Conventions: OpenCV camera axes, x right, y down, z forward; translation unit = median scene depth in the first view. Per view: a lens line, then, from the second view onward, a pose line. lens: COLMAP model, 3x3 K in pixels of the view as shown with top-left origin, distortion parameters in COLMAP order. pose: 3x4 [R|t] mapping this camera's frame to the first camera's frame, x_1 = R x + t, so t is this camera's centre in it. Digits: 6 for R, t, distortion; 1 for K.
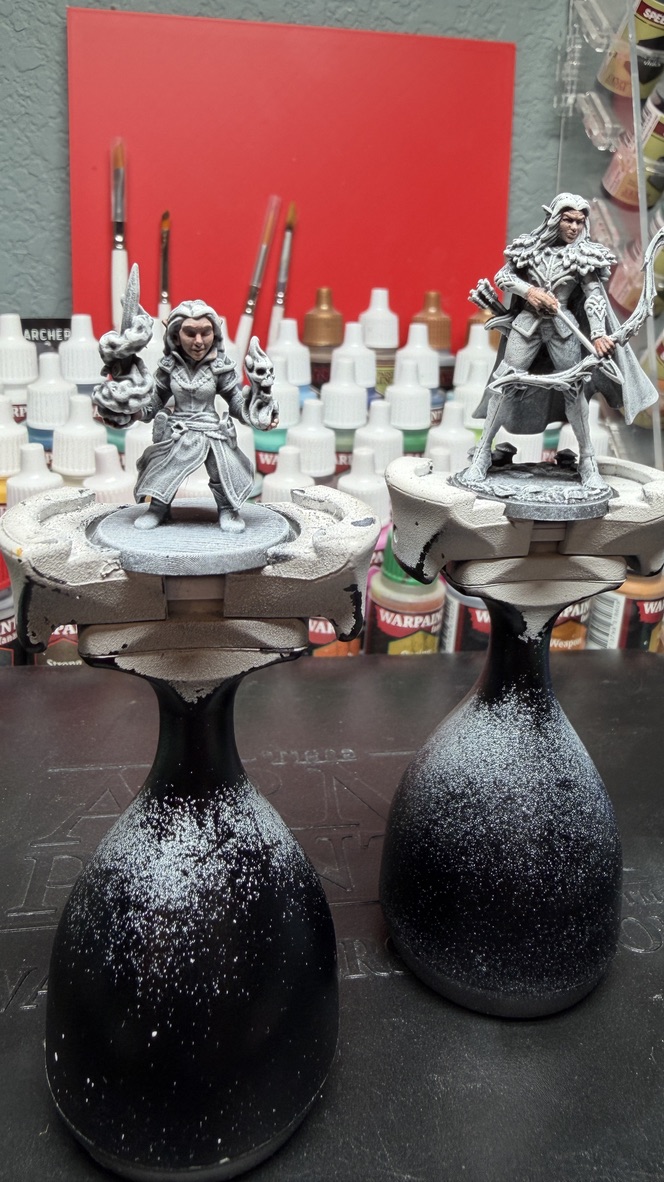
lens RADIAL K [[847.5, 0, 332.2], [0, 847.5, 495.4], [0, 0, 1]] dist [0.031828, -0.000988]
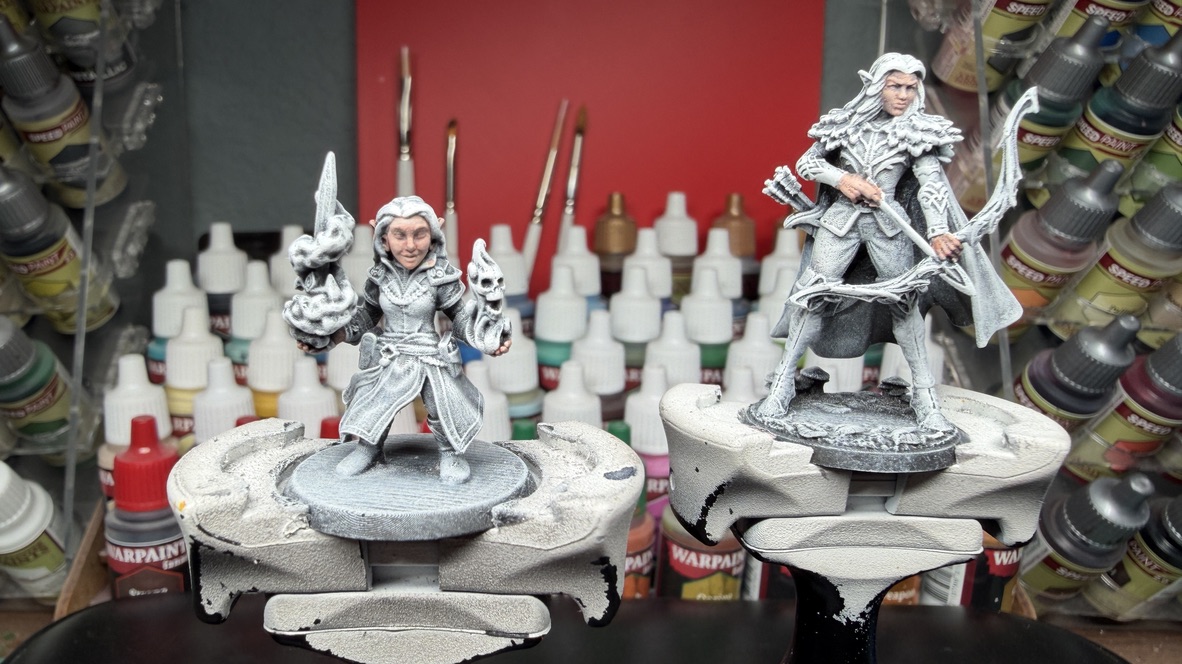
lens RADIAL K [[825.5, 0, 514.6], [0, 825.5, 349.2], [0, 0, 1]] dist [0.034598, -0.001313]
pose [[0.987890, 0.006576, -0.155016, 0.056155], [-0.016363, 0.997946, -0.061941, -0.032501], [0.154291, 0.063727, 0.985968, 0.221383]]
